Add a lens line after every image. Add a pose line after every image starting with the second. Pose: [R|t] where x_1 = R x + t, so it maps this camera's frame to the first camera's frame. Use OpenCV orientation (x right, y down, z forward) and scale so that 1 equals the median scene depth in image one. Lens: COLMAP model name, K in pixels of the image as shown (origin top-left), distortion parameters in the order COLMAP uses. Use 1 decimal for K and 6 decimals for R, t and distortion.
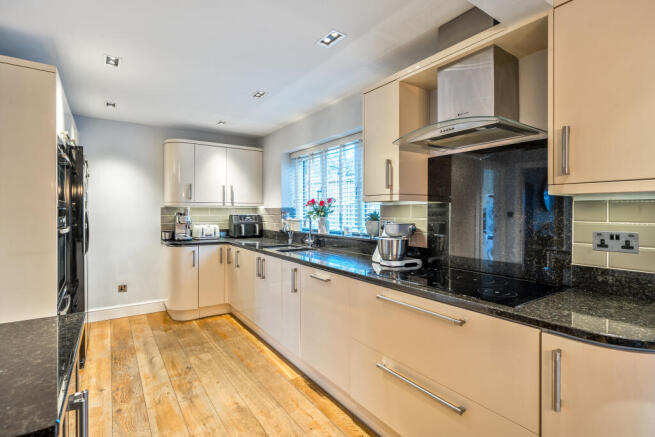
lens RADIAL K [[322.3, 0, 328.1], [0, 322.3, 214.7], [0, 0, 1]] dist [-0.003228, -0.000104]
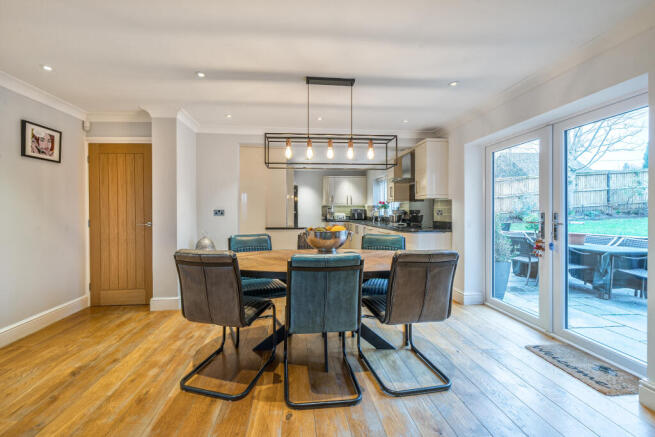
lens RADIAL K [[277.3, 0, 323.9], [0, 277.3, 214.9], [0, 0, 1]] dist [0.001142, 0.000048]
pose [[0.892171, 0.000298, -0.451699, 0.375229], [0.003669, 0.999962, 0.007906, 0.024626], [0.451684, -0.008711, 0.892136, -0.729266]]
